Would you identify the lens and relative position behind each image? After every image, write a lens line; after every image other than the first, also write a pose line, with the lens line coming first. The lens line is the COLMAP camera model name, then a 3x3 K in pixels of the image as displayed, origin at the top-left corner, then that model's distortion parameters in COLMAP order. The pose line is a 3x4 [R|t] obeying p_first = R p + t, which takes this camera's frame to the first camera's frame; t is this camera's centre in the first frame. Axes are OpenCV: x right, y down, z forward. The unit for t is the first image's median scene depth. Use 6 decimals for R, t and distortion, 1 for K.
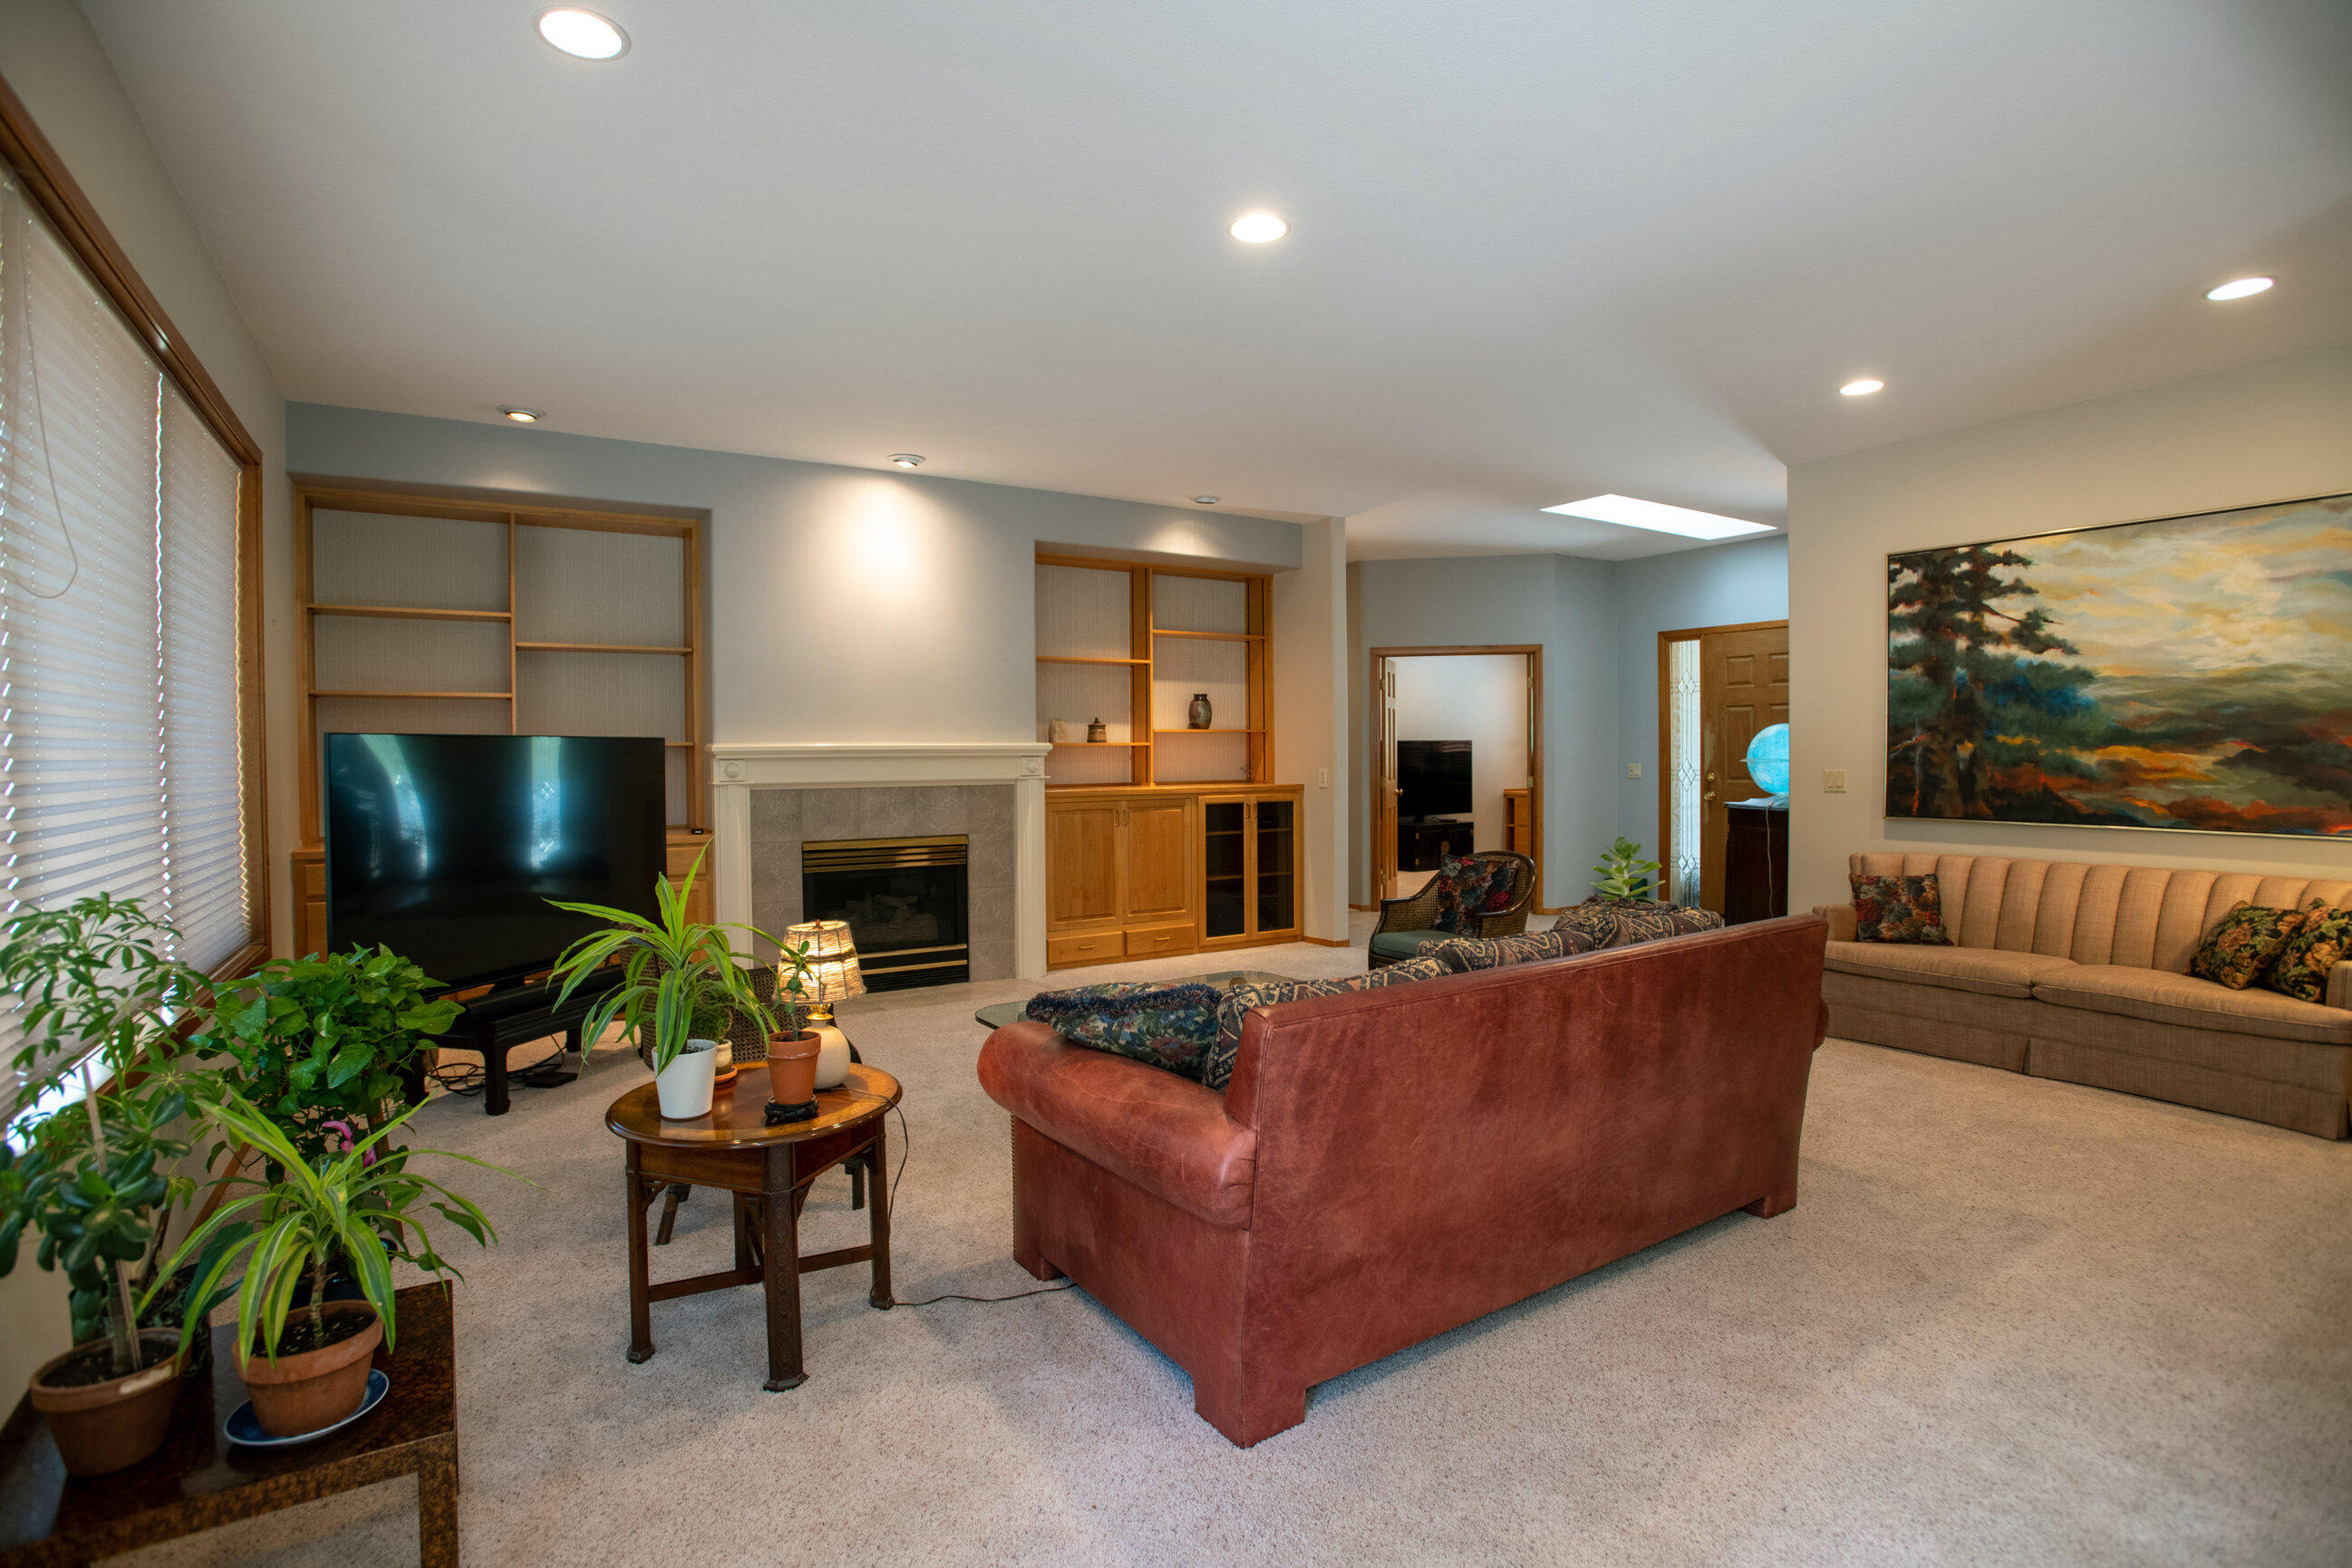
lens RADIAL K [[1146.8, 0, 1178.6], [0, 1146.8, 770.1], [0, 0, 1]] dist [-0.057033, 0.022391]
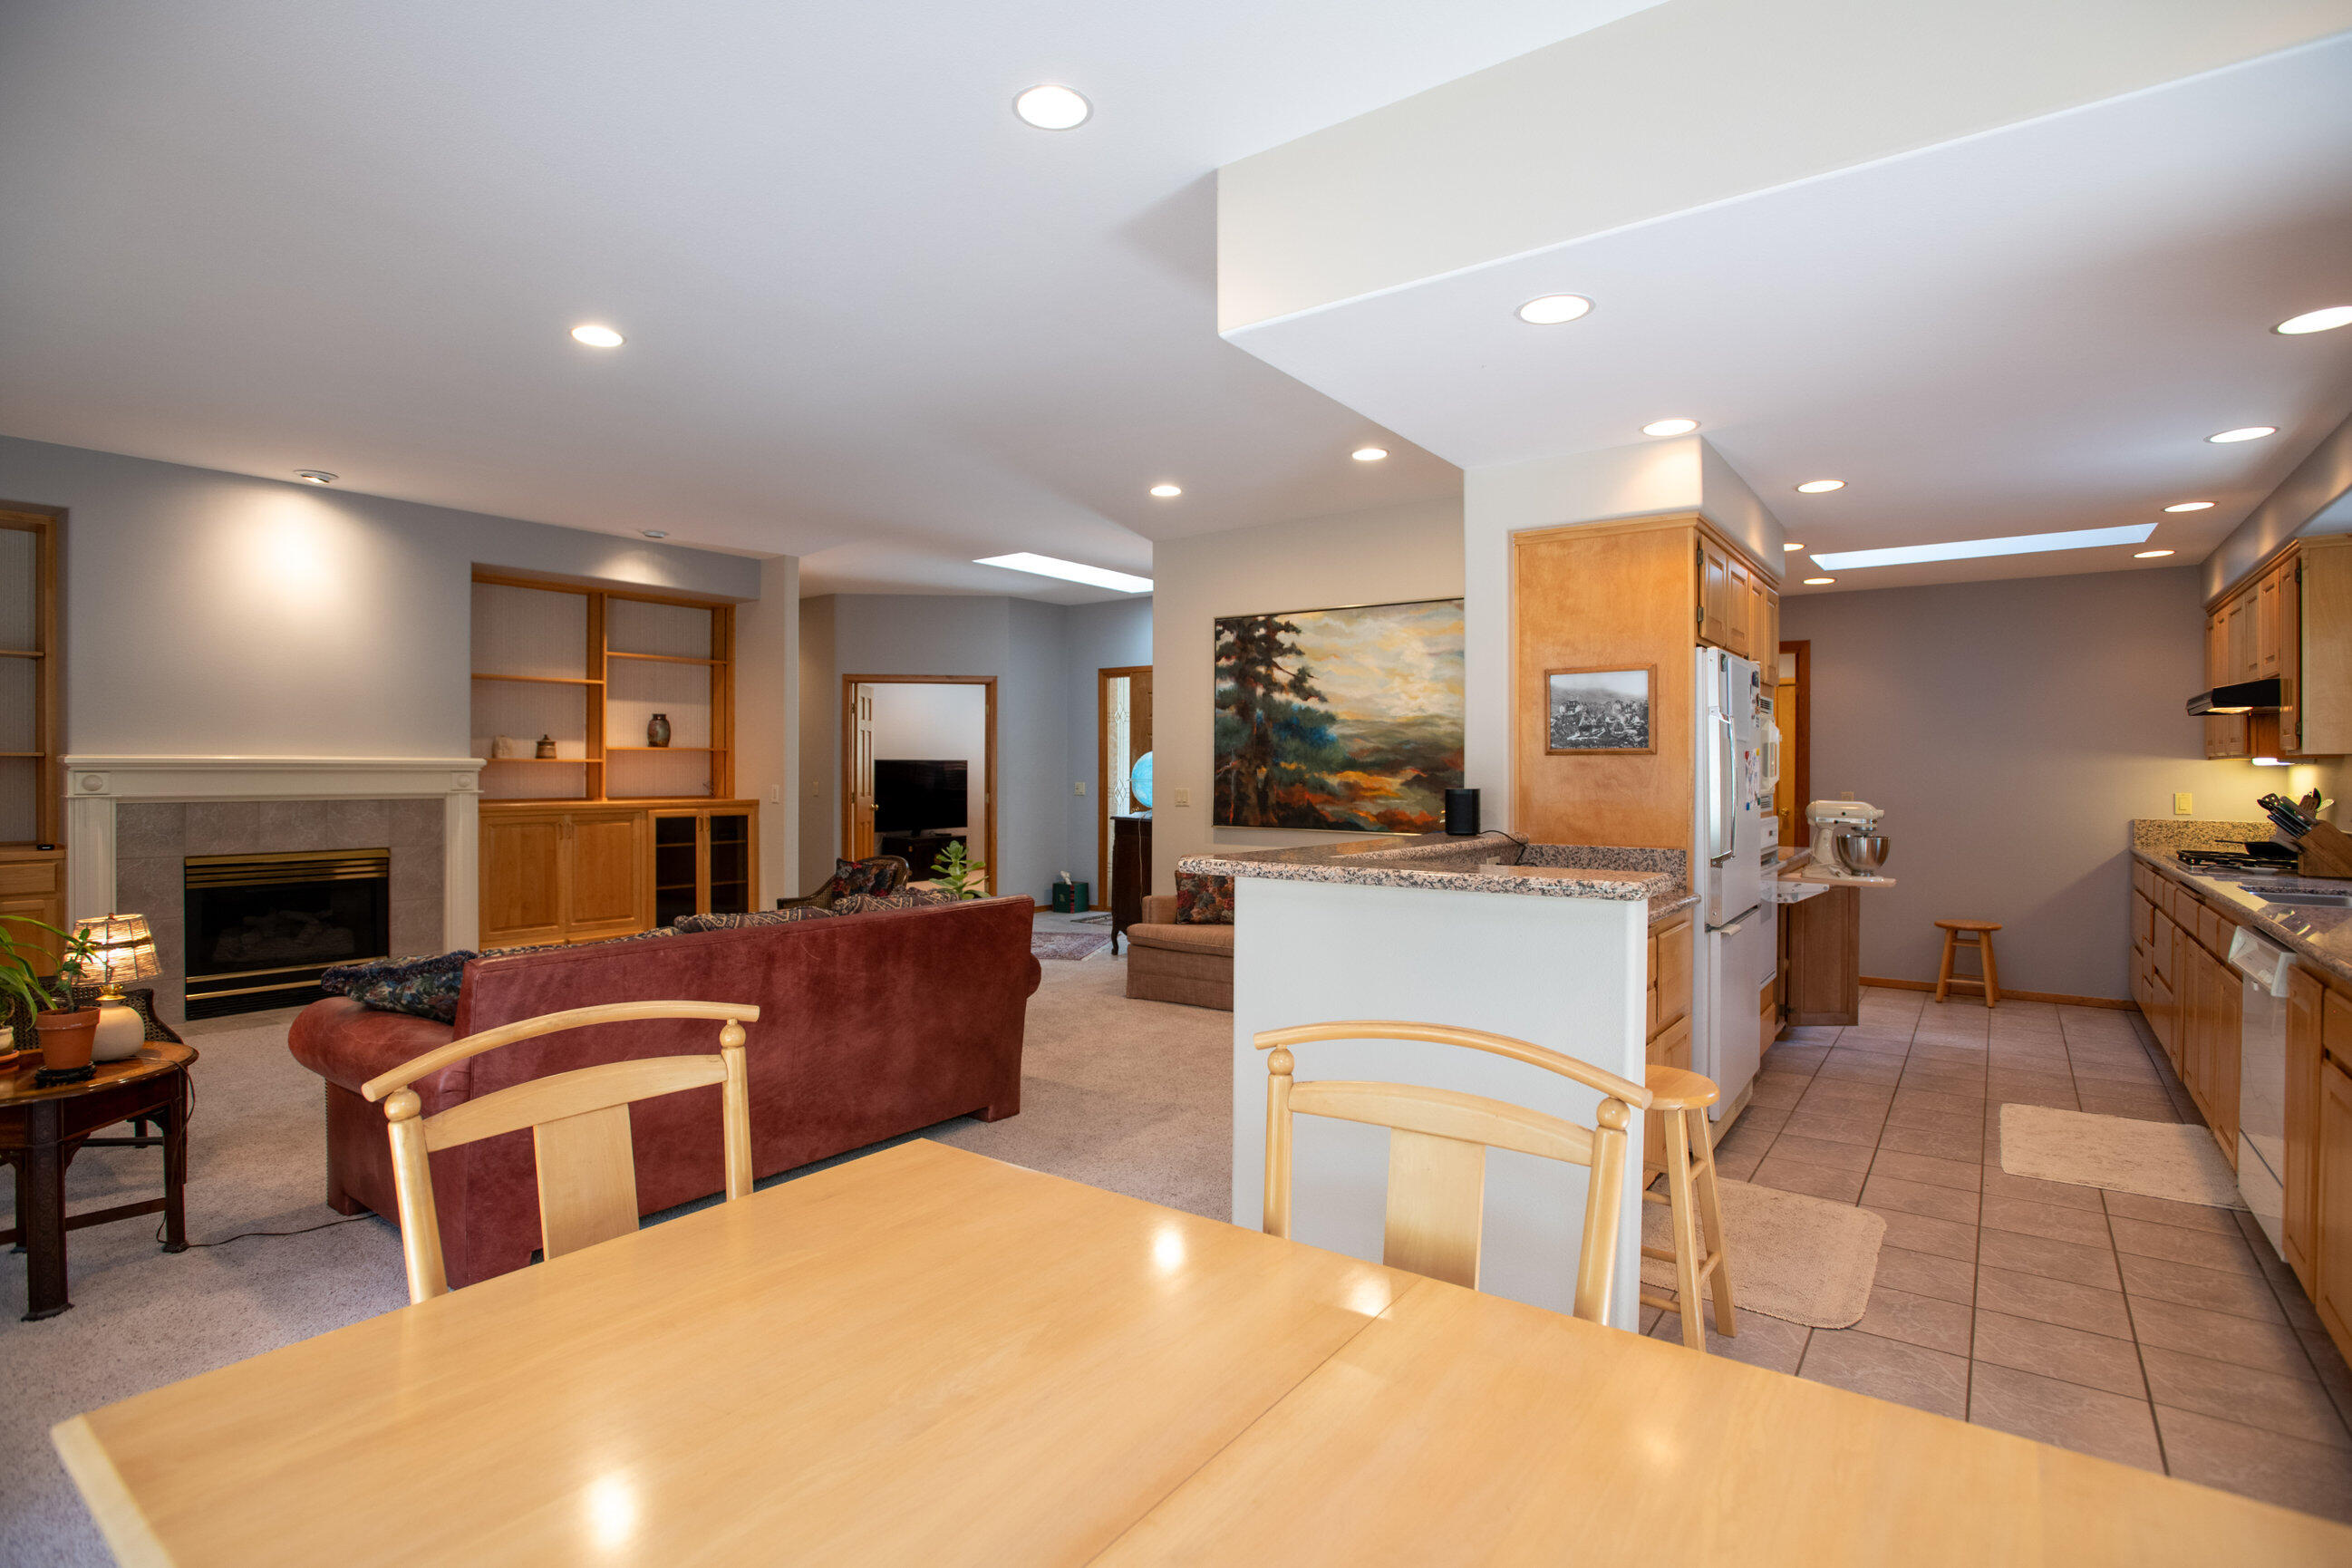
lens RADIAL K [[1146.8, 0, 1169.4], [0, 1146.8, 768.0], [0, 0, 1]] dist [-0.057033, 0.022391]
pose [[0.938037, 0.010702, 0.346369, 0.131311], [-0.004658, 0.999822, -0.018277, 0.000656], [-0.346503, 0.015531, 0.937920, -0.185752]]
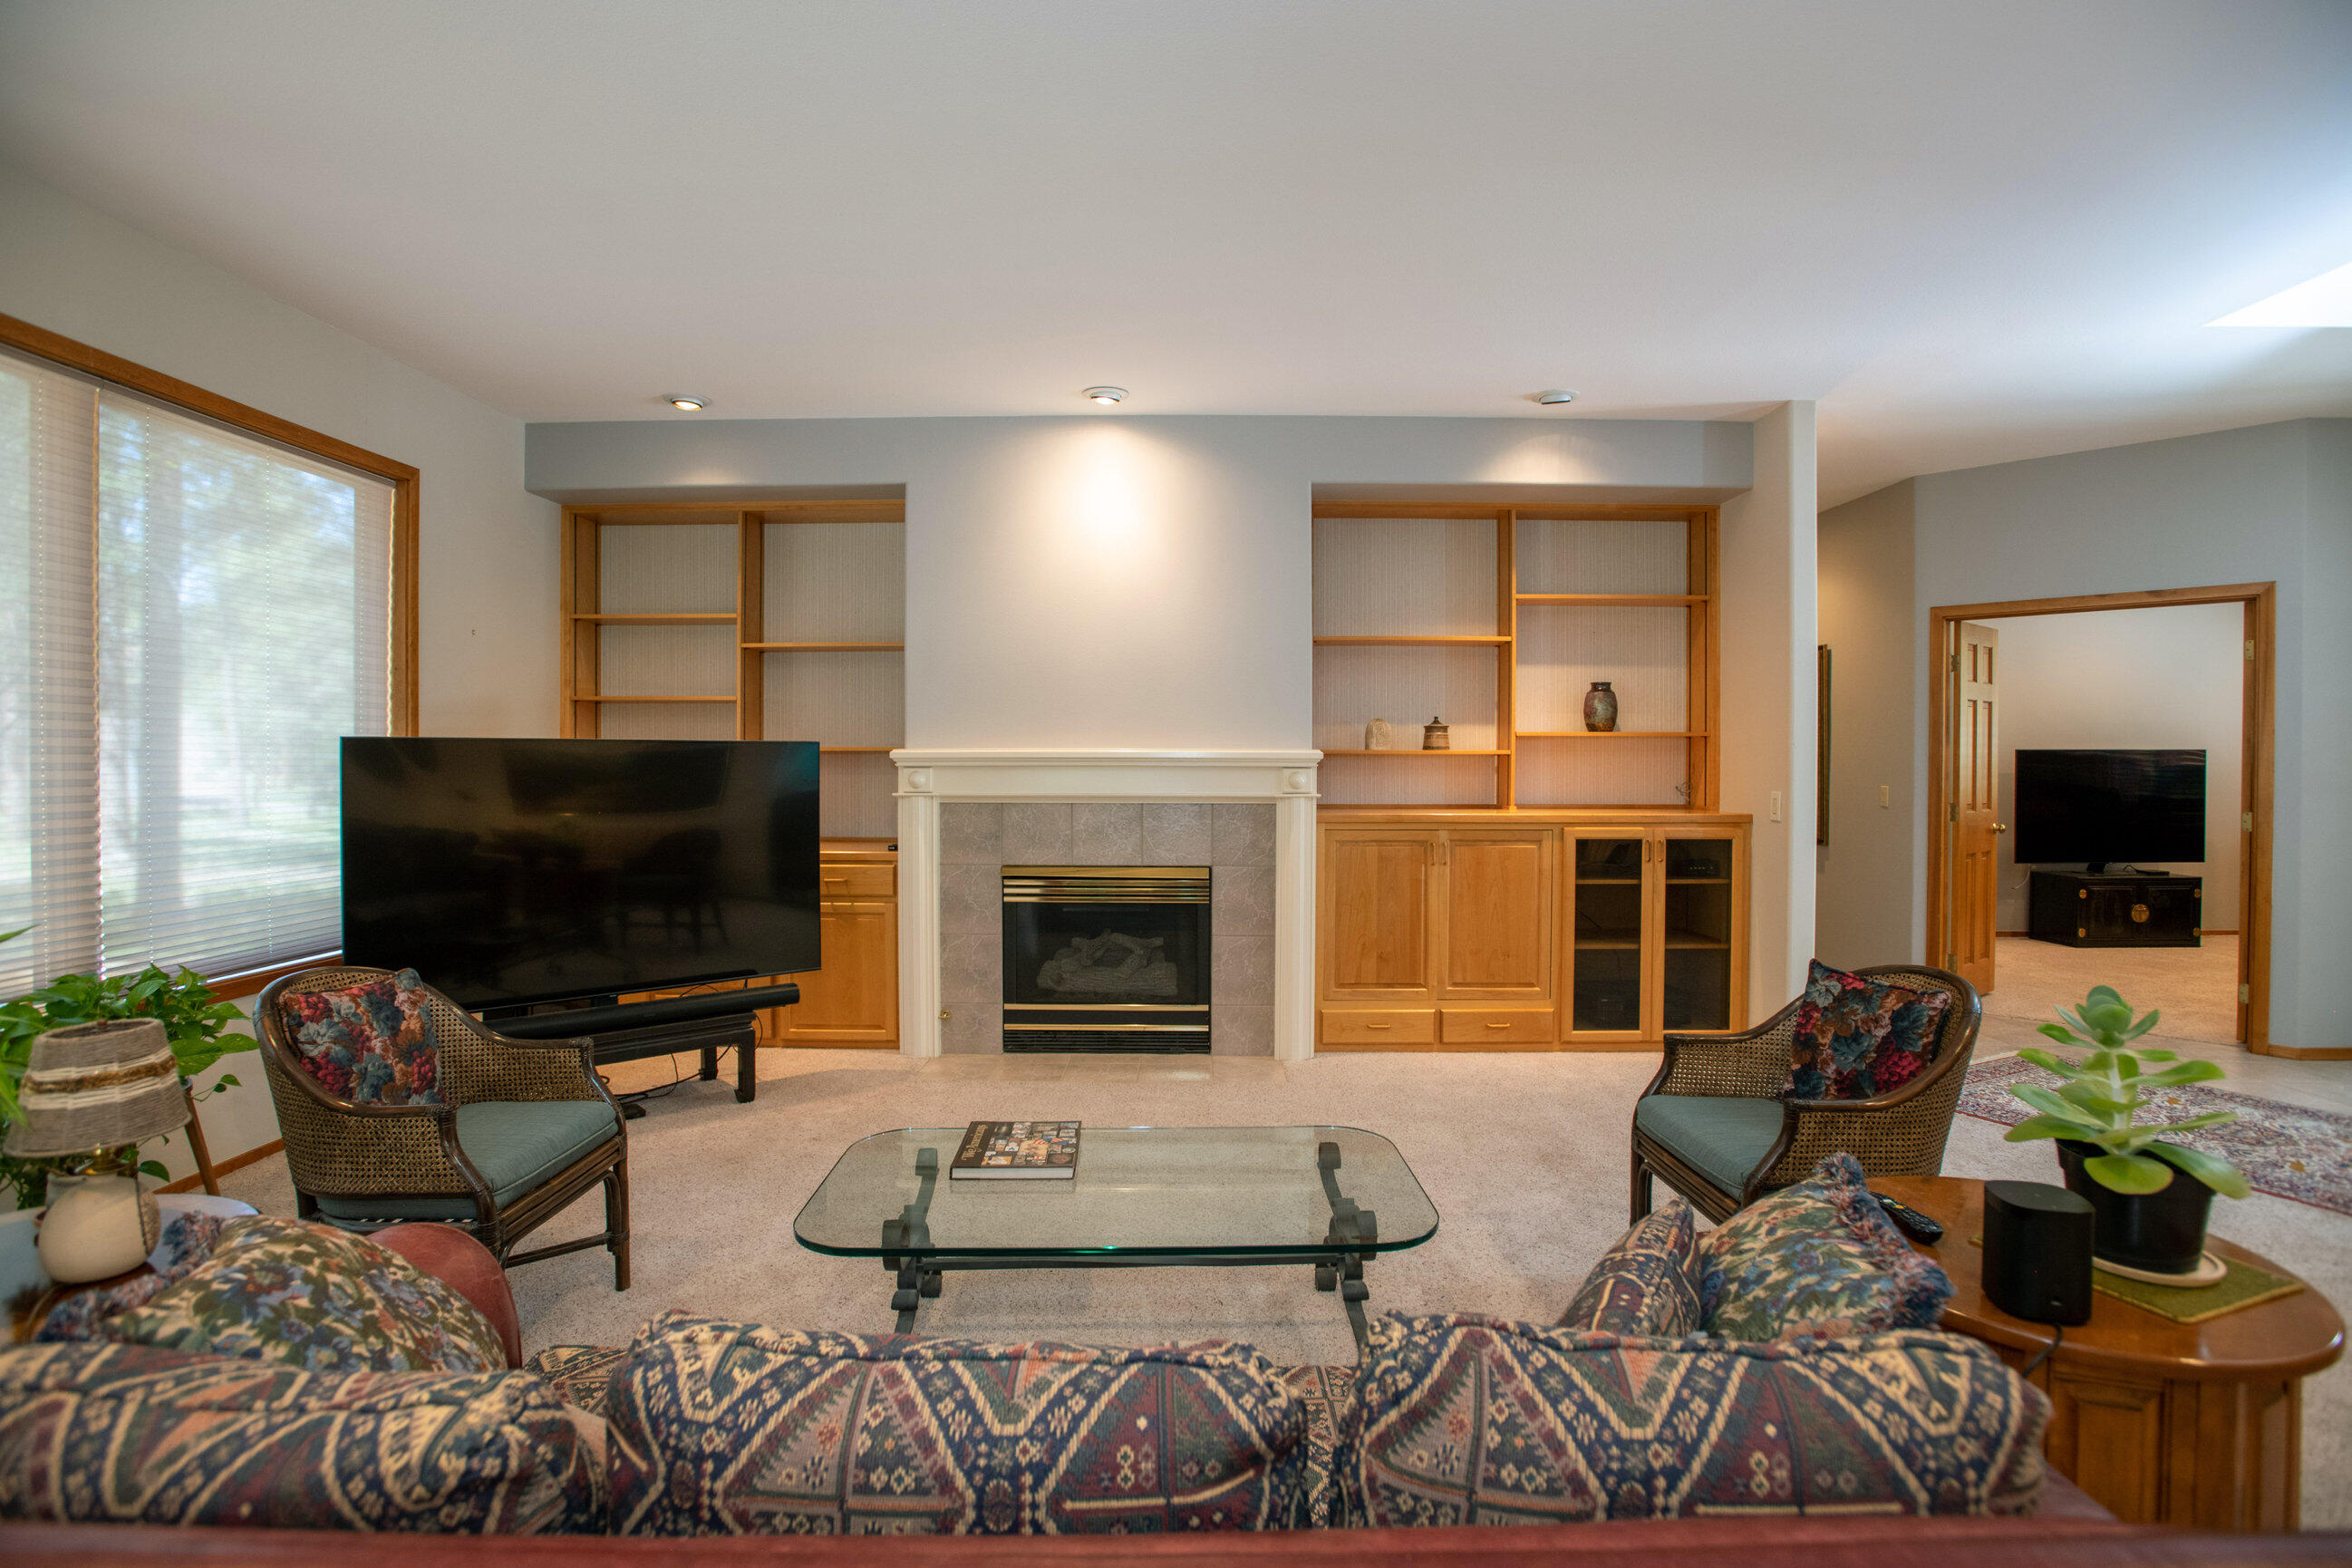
lens RADIAL K [[1146.8, 0, 1168.5], [0, 1146.8, 772.4], [0, 0, 1]] dist [-0.057033, 0.022391]
pose [[0.836621, 0.014861, -0.547581, 0.242516], [-0.016740, 0.999859, 0.001559, -0.009620], [0.547527, 0.007862, 0.836751, 0.357639]]
